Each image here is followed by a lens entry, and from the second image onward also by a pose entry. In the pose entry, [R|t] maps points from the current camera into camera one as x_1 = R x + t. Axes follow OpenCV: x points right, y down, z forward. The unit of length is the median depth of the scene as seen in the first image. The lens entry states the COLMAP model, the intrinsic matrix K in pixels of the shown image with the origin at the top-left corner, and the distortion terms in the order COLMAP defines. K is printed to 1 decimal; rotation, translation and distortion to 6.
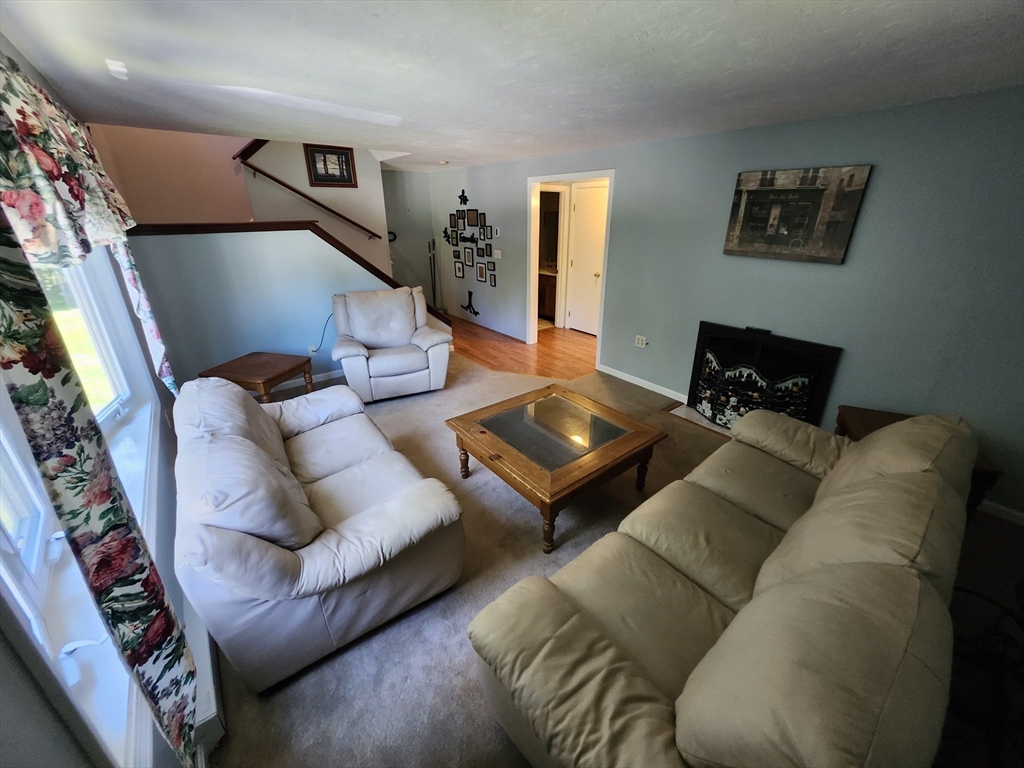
lens RADIAL K [[403.6, 0, 514.1], [0, 403.6, 379.2], [0, 0, 1]] dist [-0.000122, -0.000006]
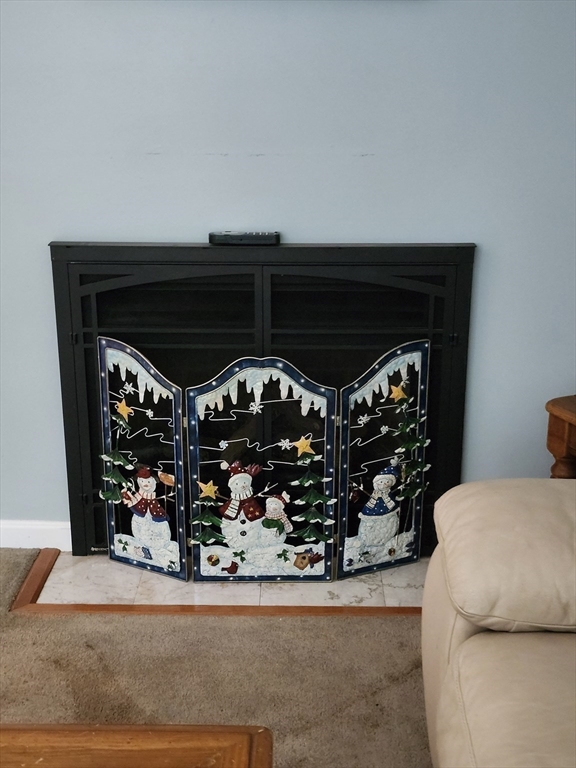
lens RADIAL K [[992.0, 0, 287.9], [0, 992.0, 382.9], [0, 0, 1]] dist [0.043813, 0.000000]
pose [[0.621972, -0.226401, 0.749595, 0.039731], [0.289249, 0.956012, 0.048742, -0.043062], [-0.727657, 0.186504, 0.660099, 0.482103]]
